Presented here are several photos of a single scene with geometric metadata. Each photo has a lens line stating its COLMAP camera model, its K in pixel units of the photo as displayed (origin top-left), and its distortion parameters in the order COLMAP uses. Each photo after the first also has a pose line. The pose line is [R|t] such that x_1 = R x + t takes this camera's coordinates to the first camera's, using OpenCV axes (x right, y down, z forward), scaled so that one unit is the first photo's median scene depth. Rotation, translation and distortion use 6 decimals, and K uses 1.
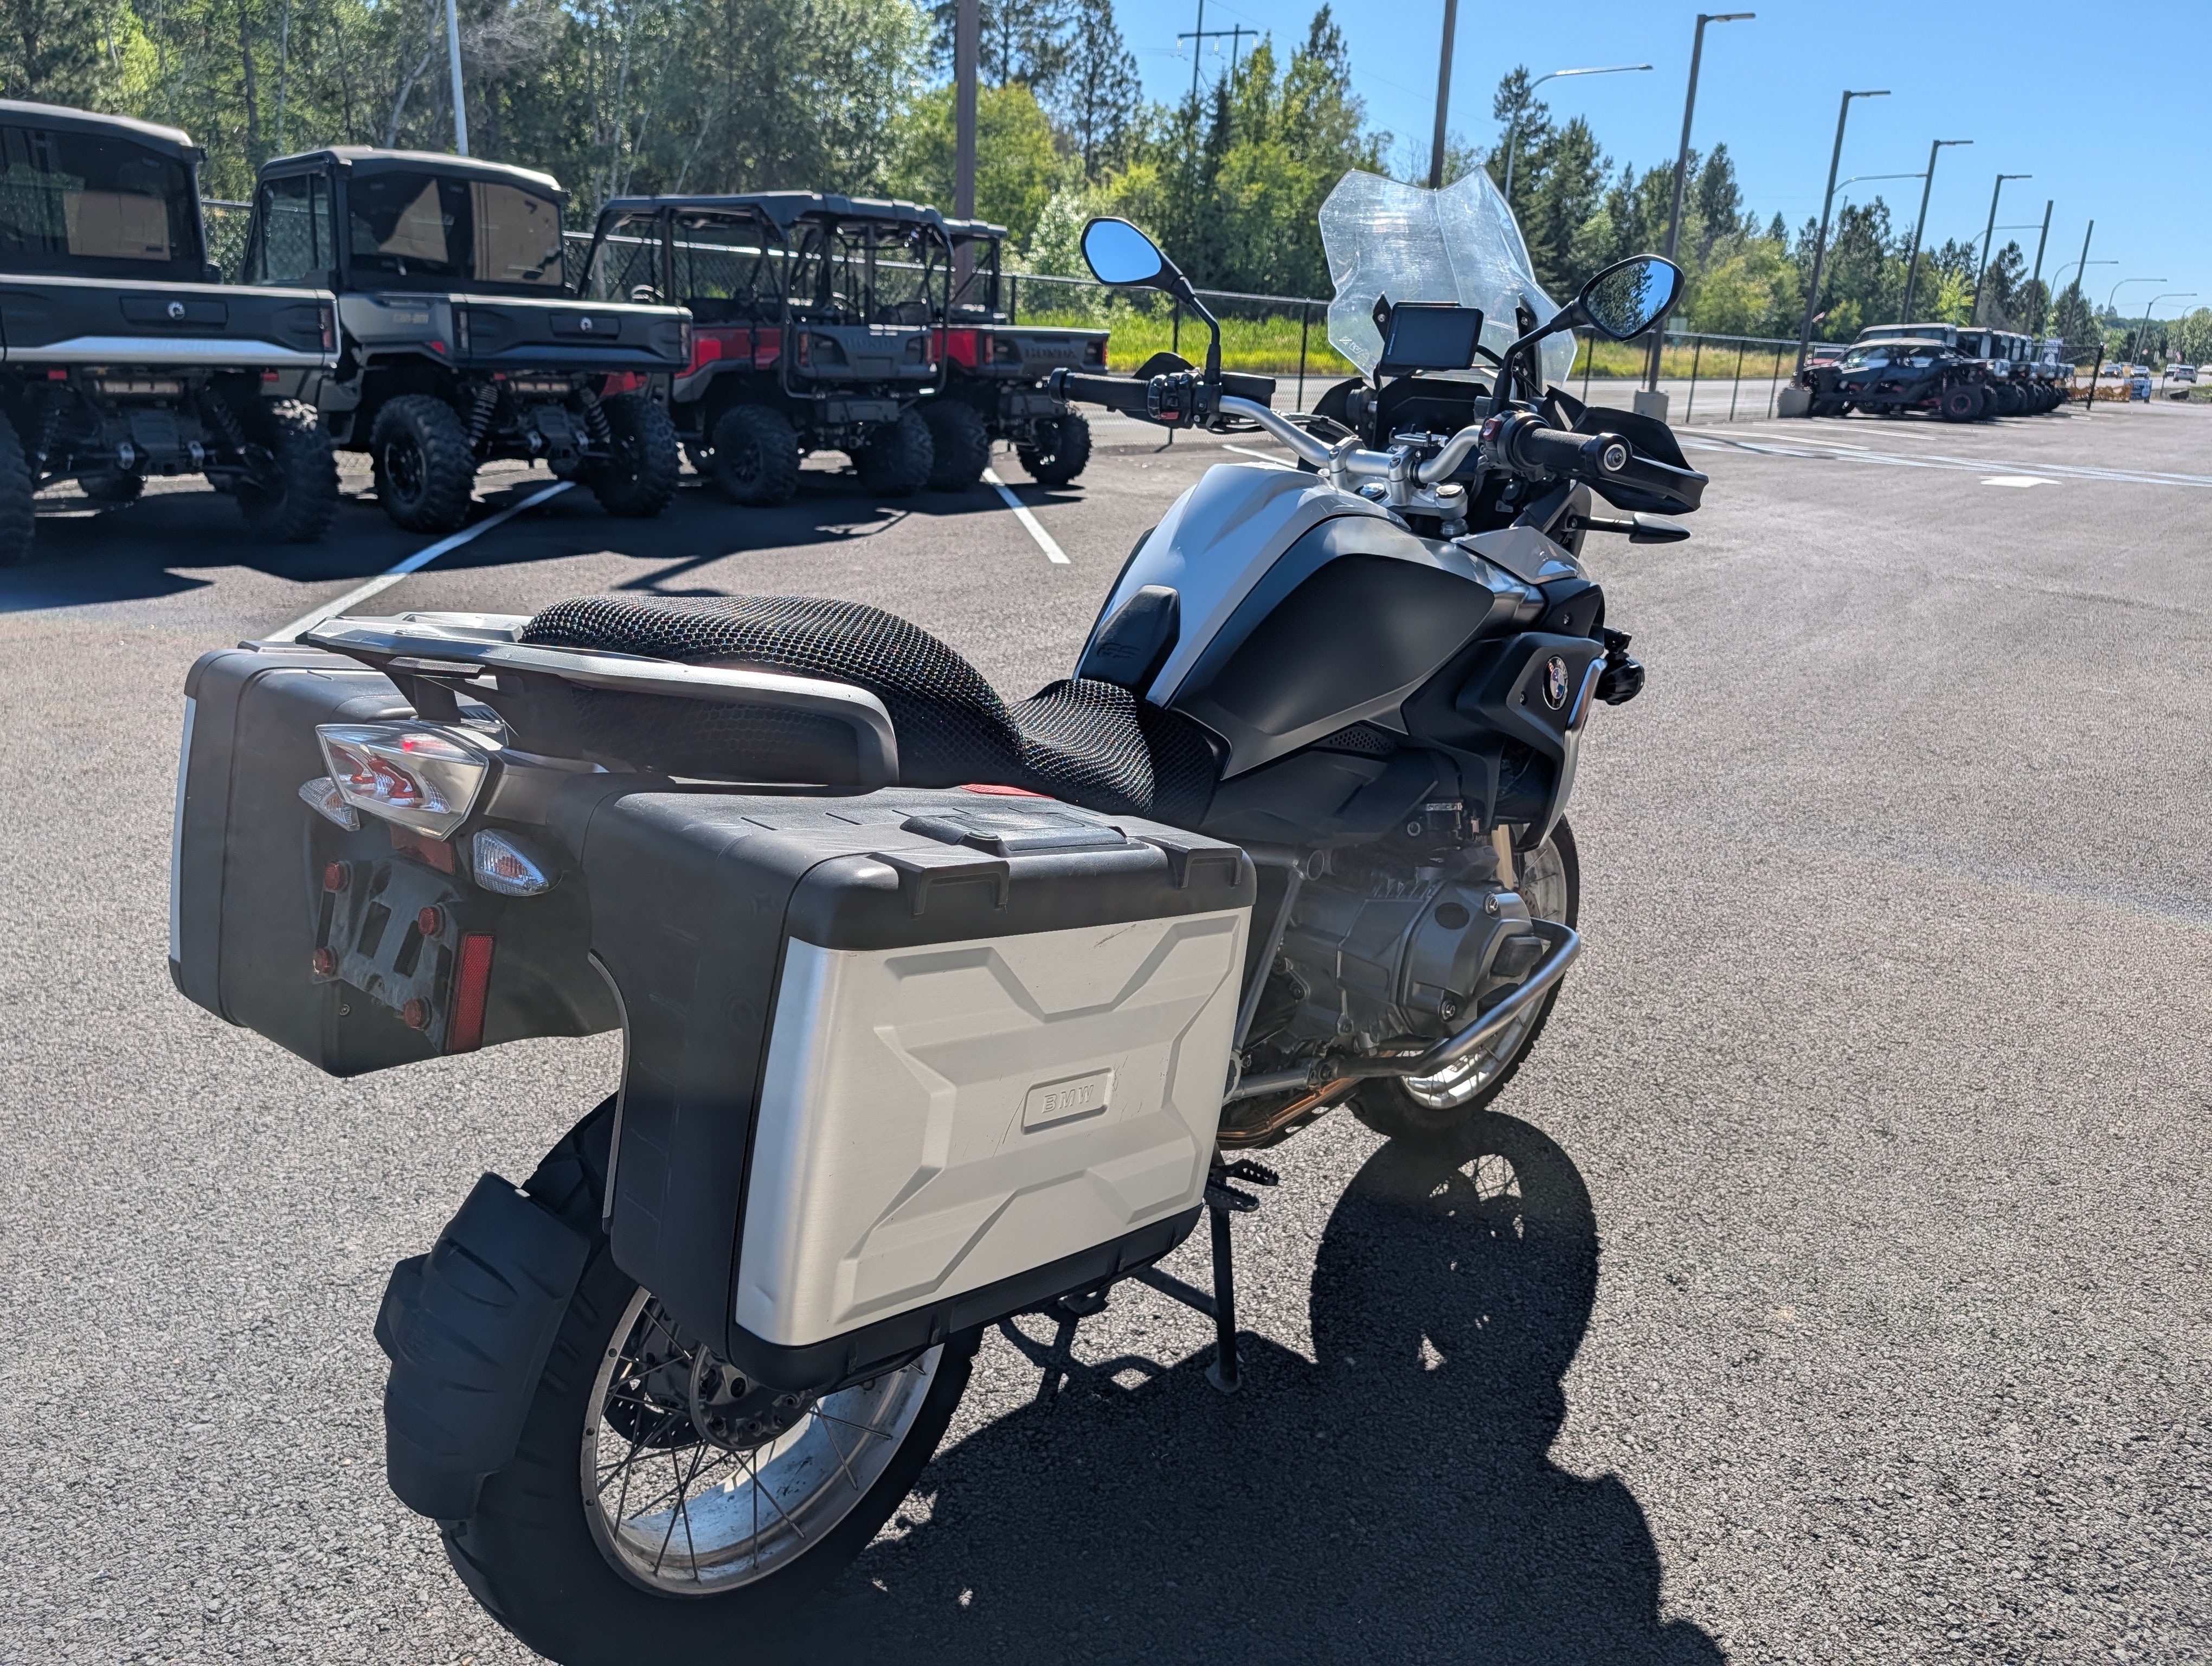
lens RADIAL K [[1602.3, 0, 1106.0], [0, 1602.3, 833.0], [0, 0, 1]] dist [-0.003281, -0.008298]
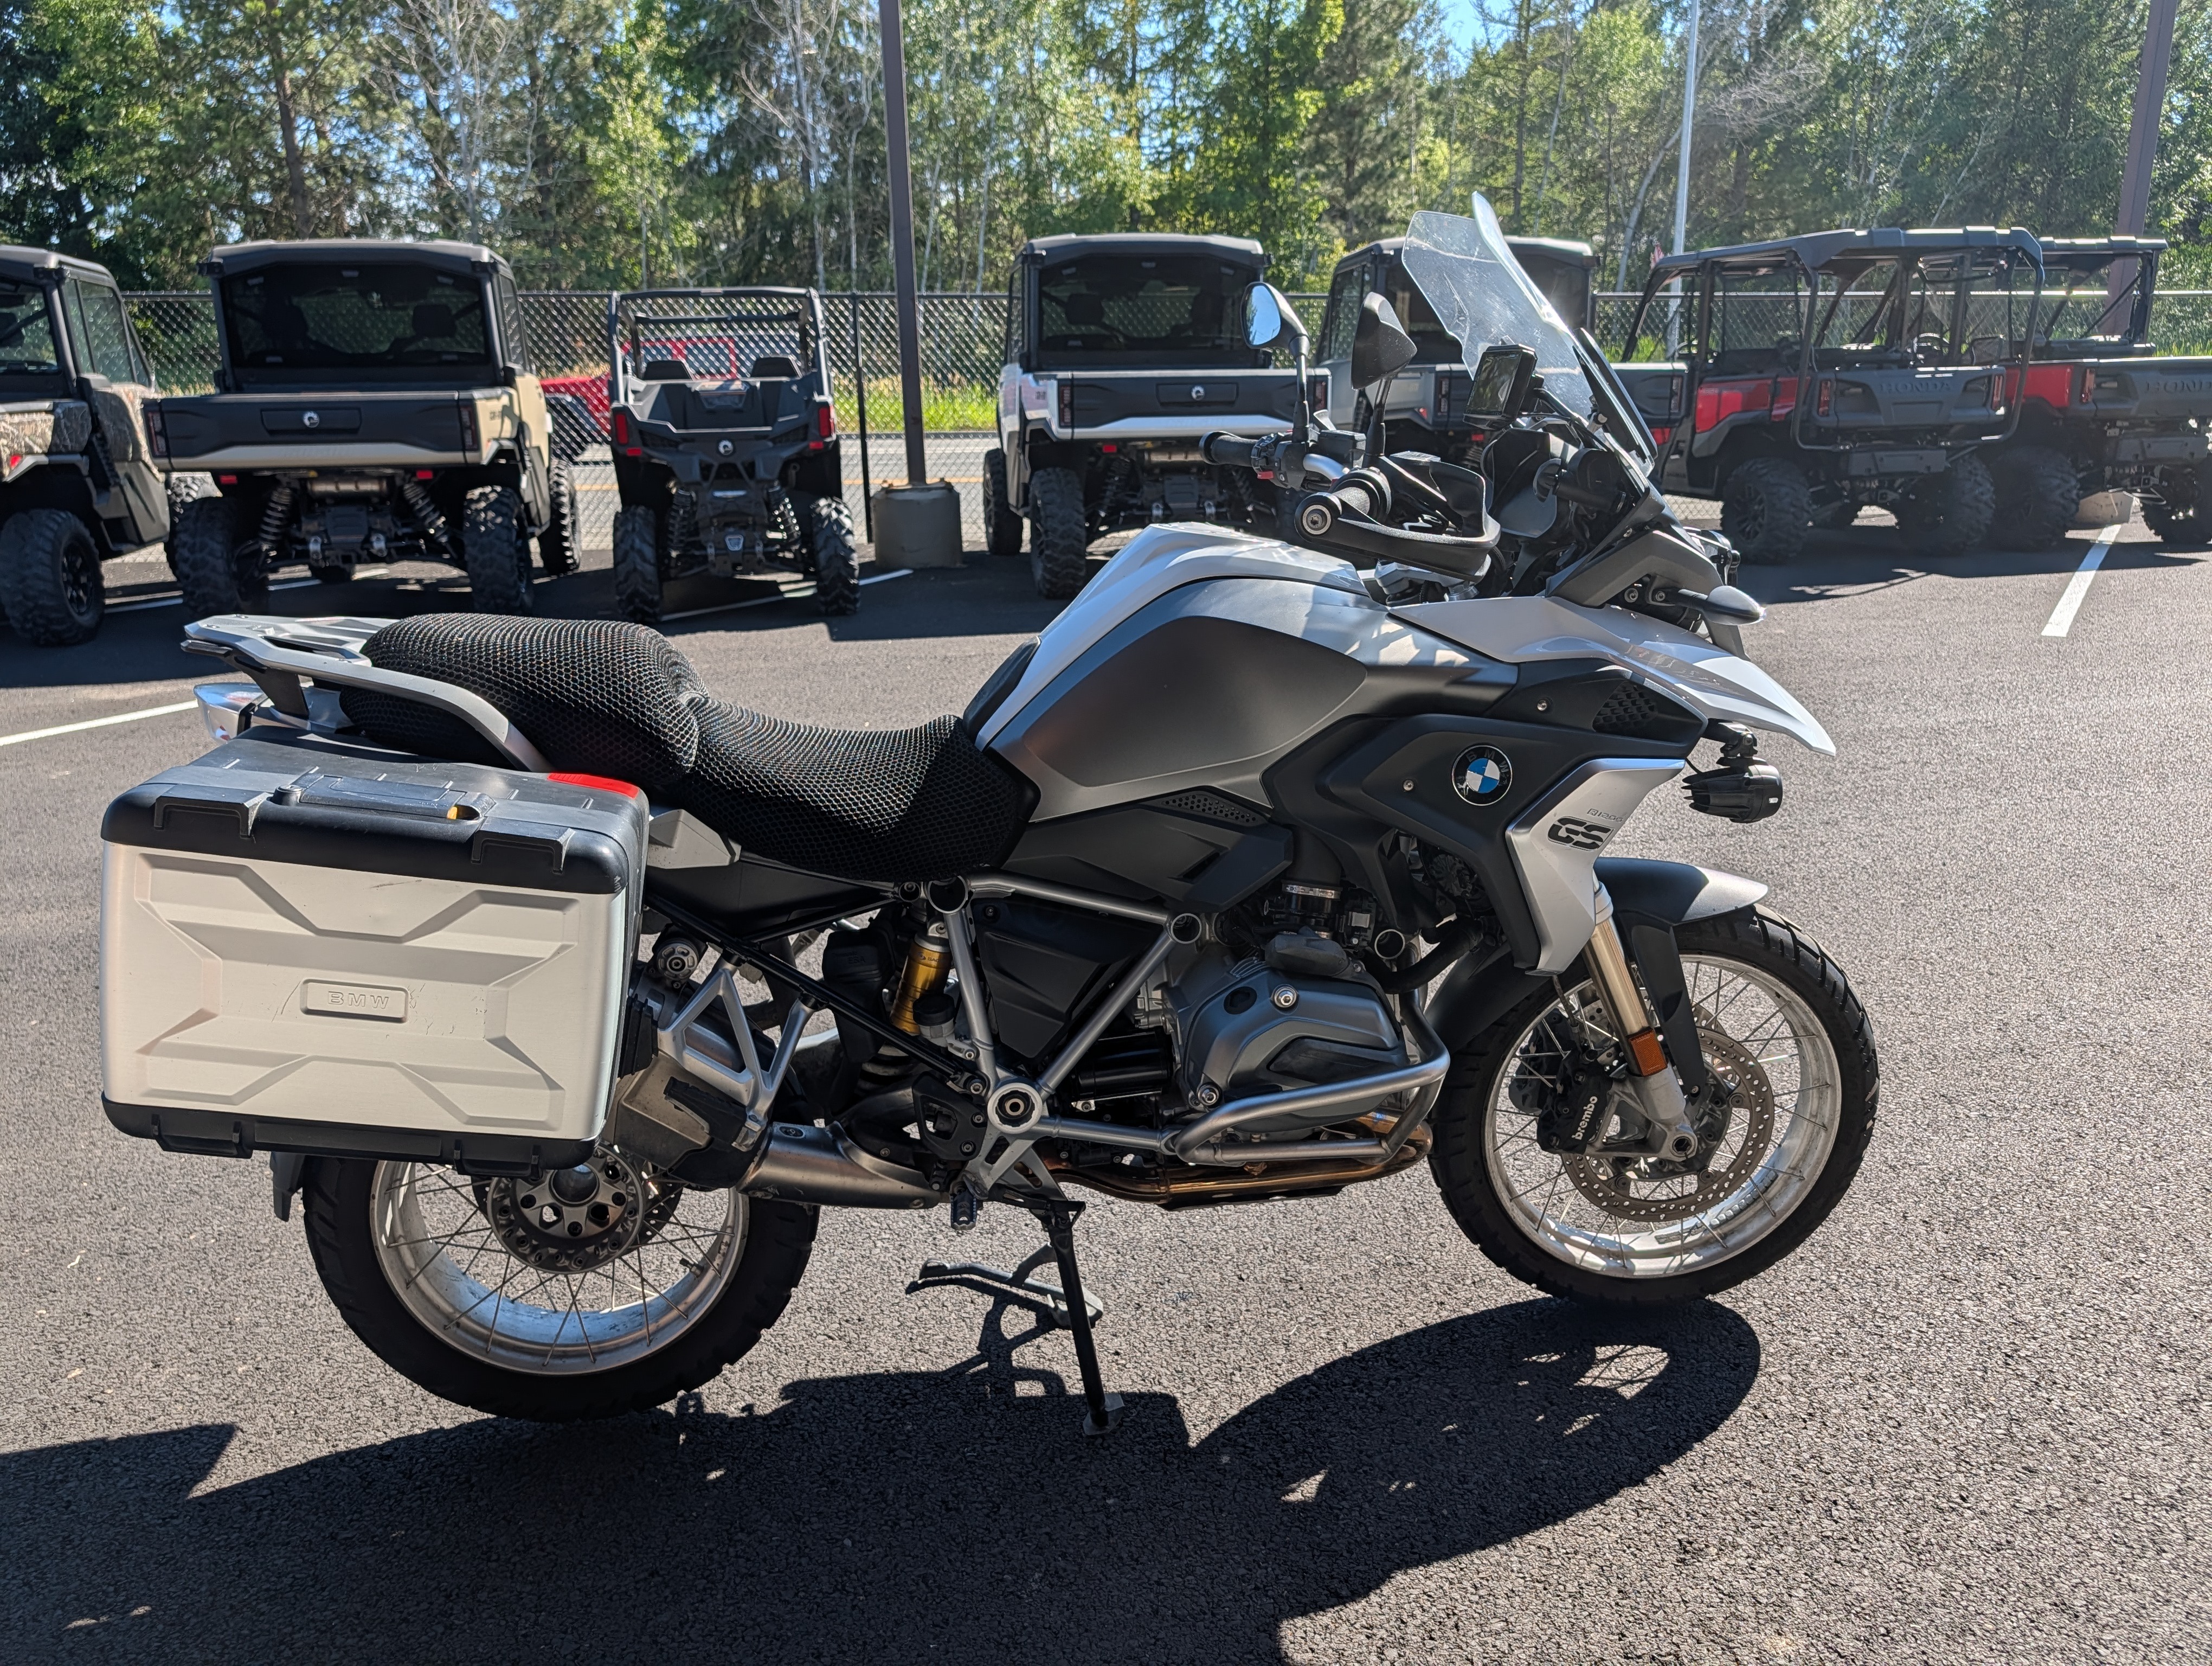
lens RADIAL K [[1607.5, 0, 1106.0], [0, 1607.5, 833.0], [0, 0, 1]] dist [-0.002428, -0.002894]
pose [[0.744200, 0.127560, -0.655663, 0.142013], [-0.149393, 0.988516, 0.022750, -0.010371], [0.651036, 0.081021, 0.754710, 0.042461]]
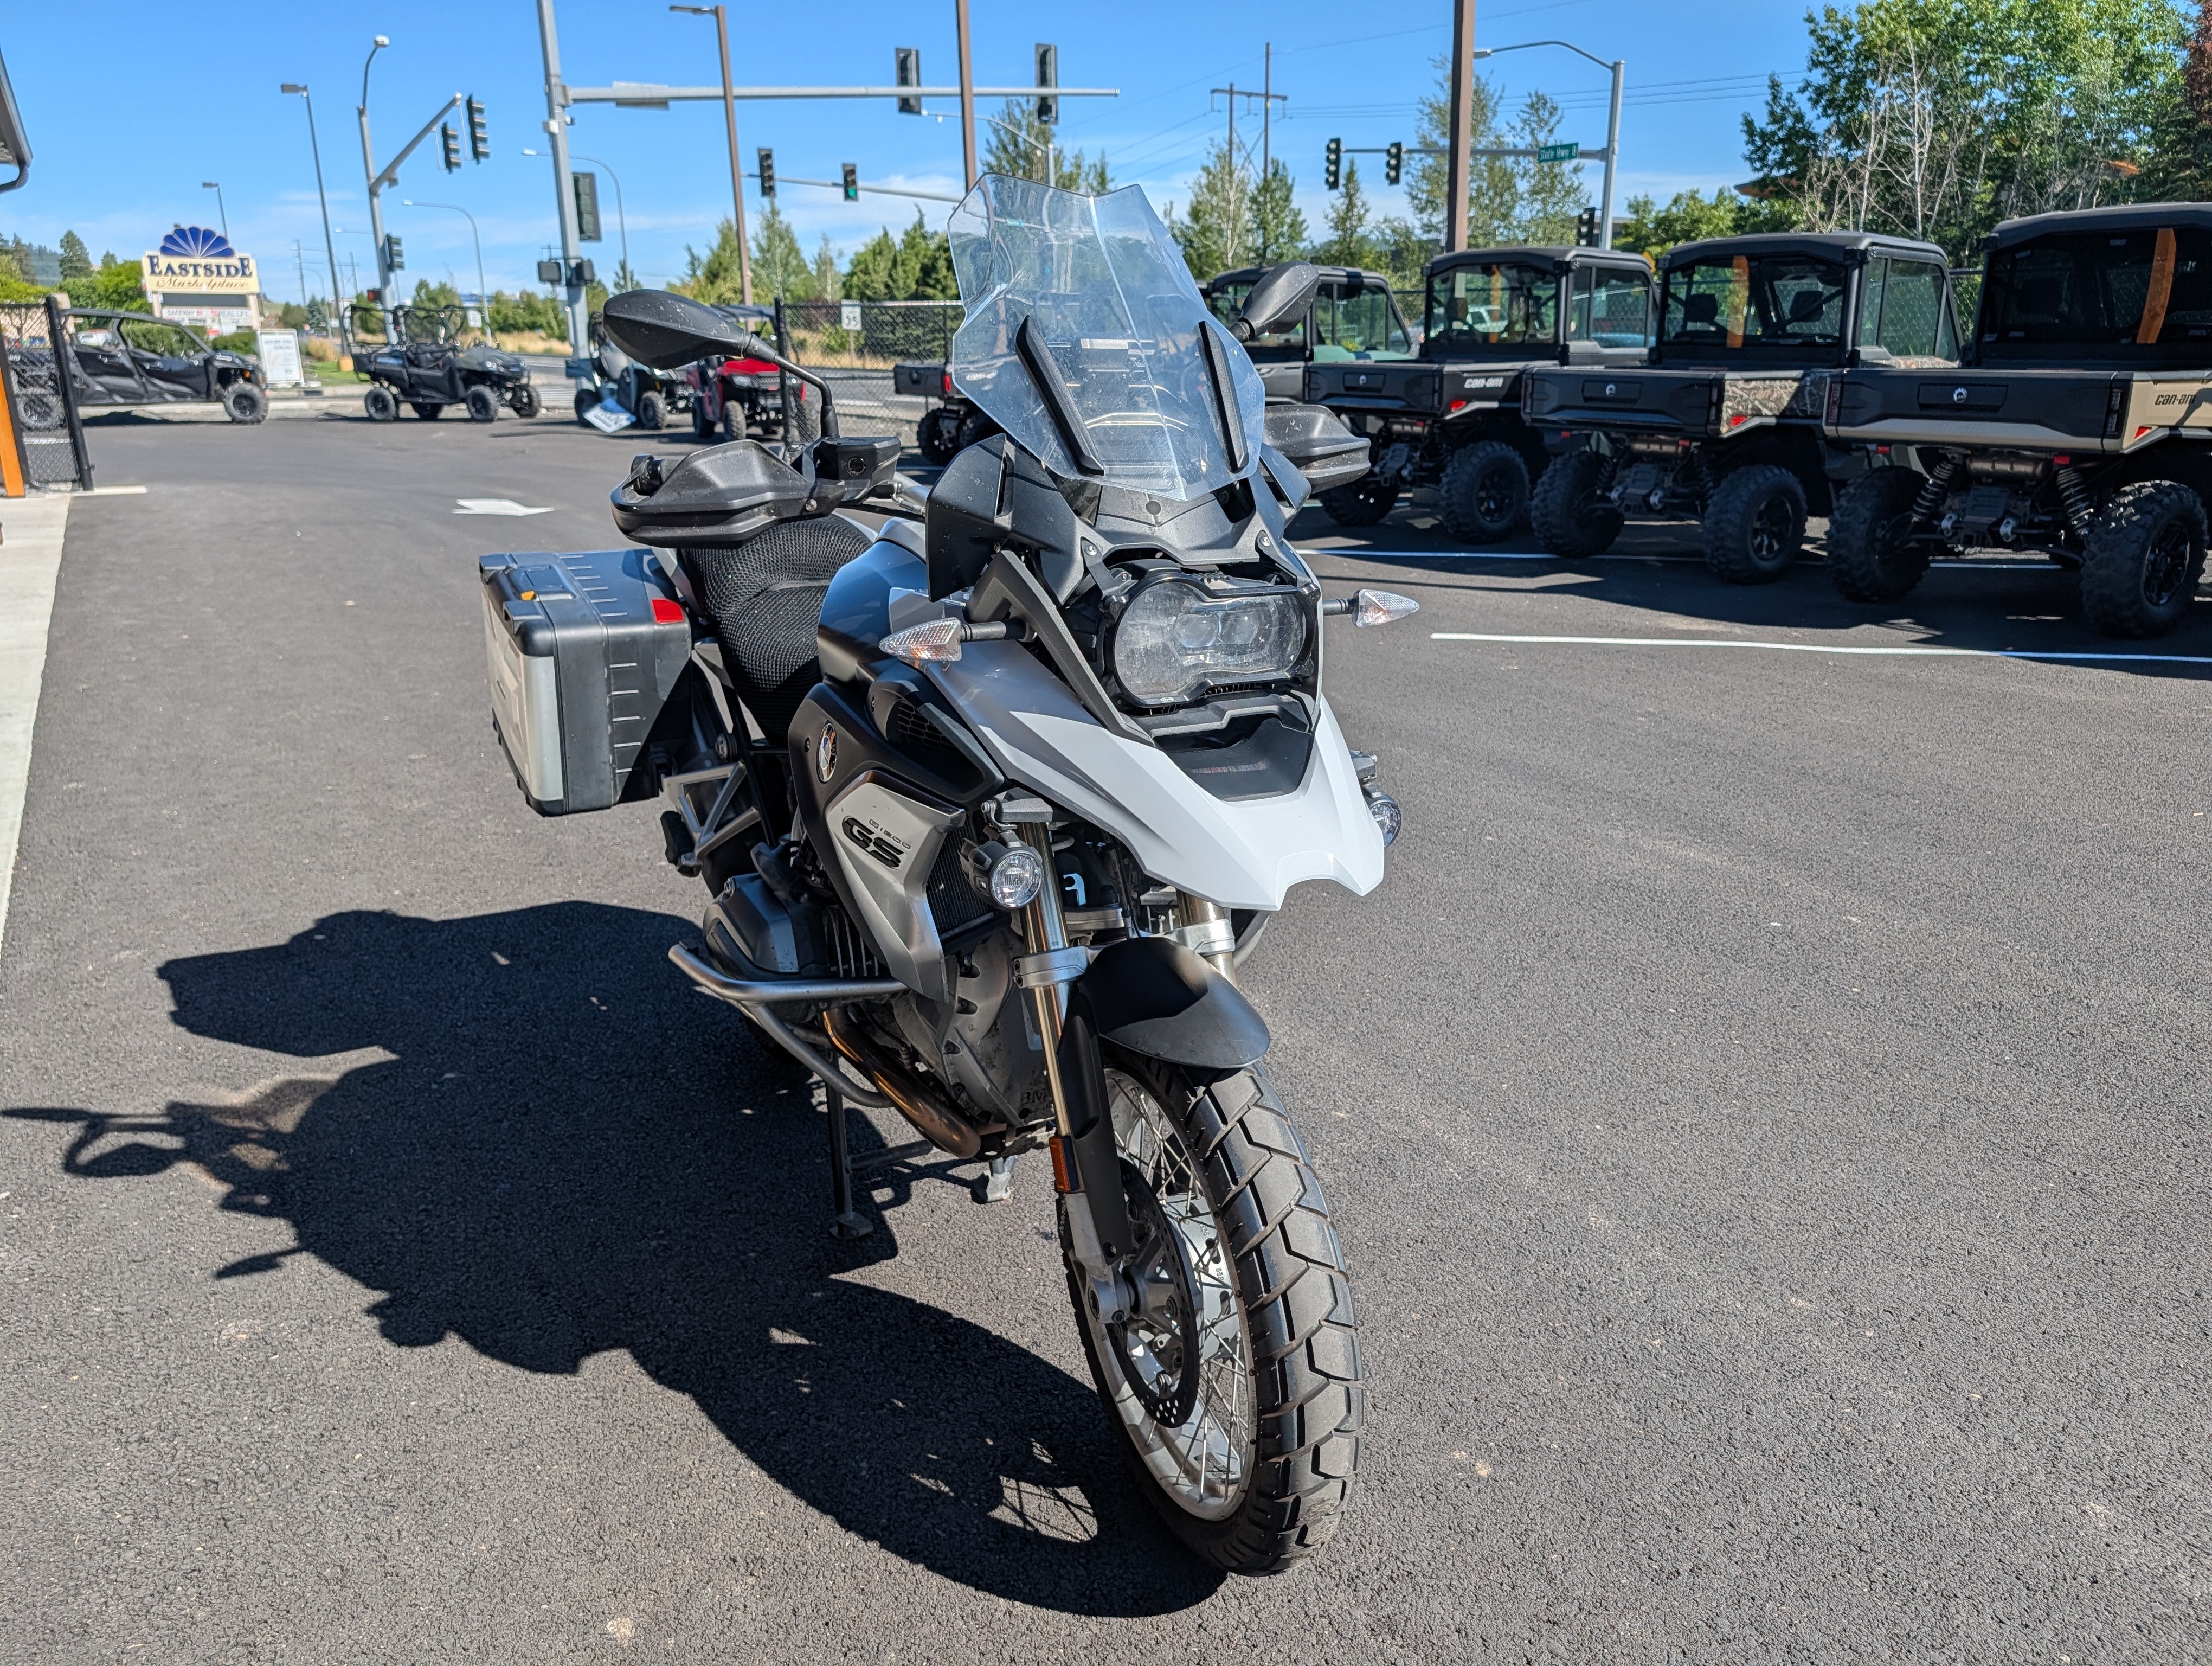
lens RADIAL K [[1607.5, 0, 1106.0], [0, 1607.5, 833.0], [0, 0, 1]] dist [-0.002428, -0.002894]
pose [[-0.371686, 0.216484, -0.902765, 0.211188], [-0.294941, 0.894514, 0.335938, -0.080526], [0.880261, 0.391126, -0.268628, 0.281715]]
